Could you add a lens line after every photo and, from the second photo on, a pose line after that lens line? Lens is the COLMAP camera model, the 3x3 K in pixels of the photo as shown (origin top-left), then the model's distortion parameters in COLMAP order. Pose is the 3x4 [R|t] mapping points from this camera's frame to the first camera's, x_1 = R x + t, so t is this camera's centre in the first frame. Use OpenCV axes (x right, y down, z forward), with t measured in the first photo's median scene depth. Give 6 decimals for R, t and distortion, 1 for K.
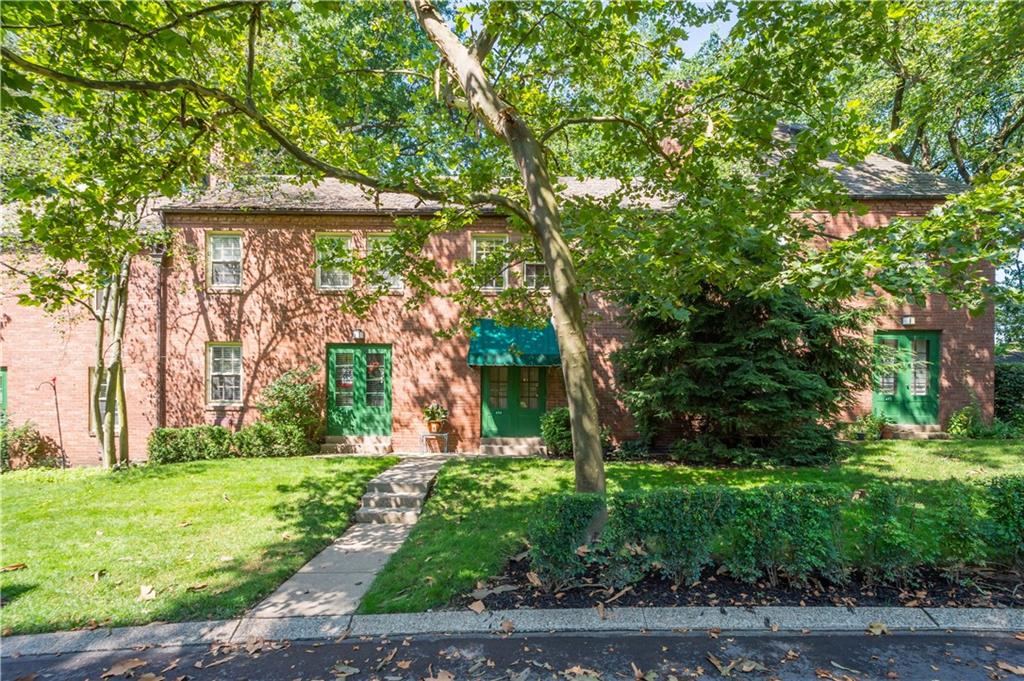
lens RADIAL K [[491.4, 0, 515.7], [0, 491.4, 347.0], [0, 0, 1]] dist [0.010107, -0.003526]
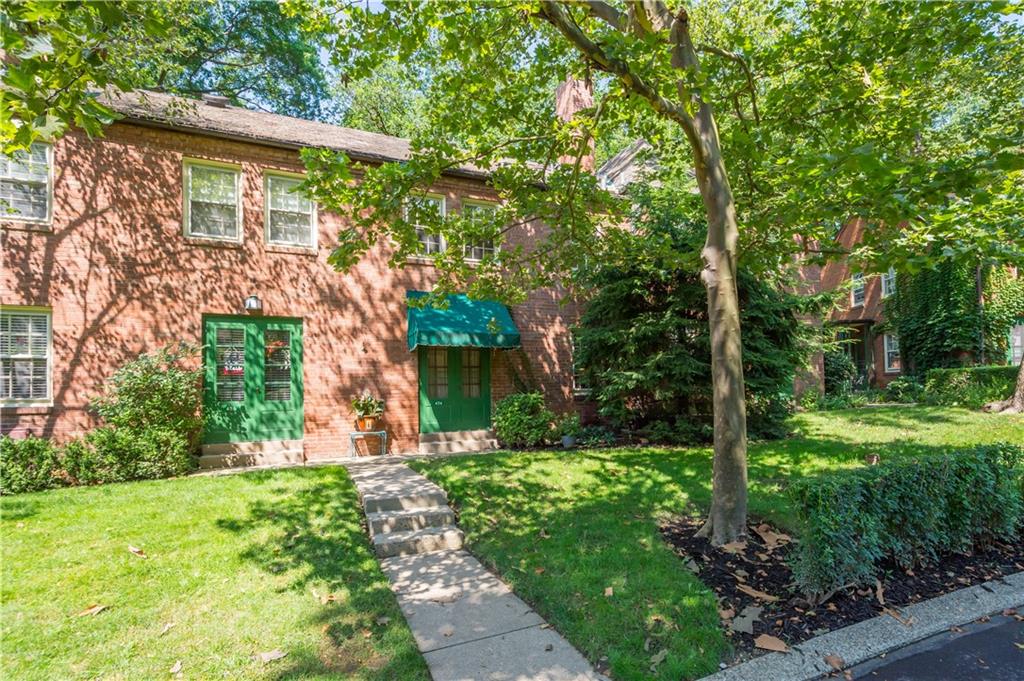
lens RADIAL K [[491.4, 0, 510.5], [0, 491.4, 337.0], [0, 0, 1]] dist [0.010107, -0.003526]
pose [[0.918803, 0.018546, 0.394281, -0.261401], [-0.012365, 0.999758, -0.018211, 0.032925], [-0.394523, 0.011857, 0.918809, 0.172133]]
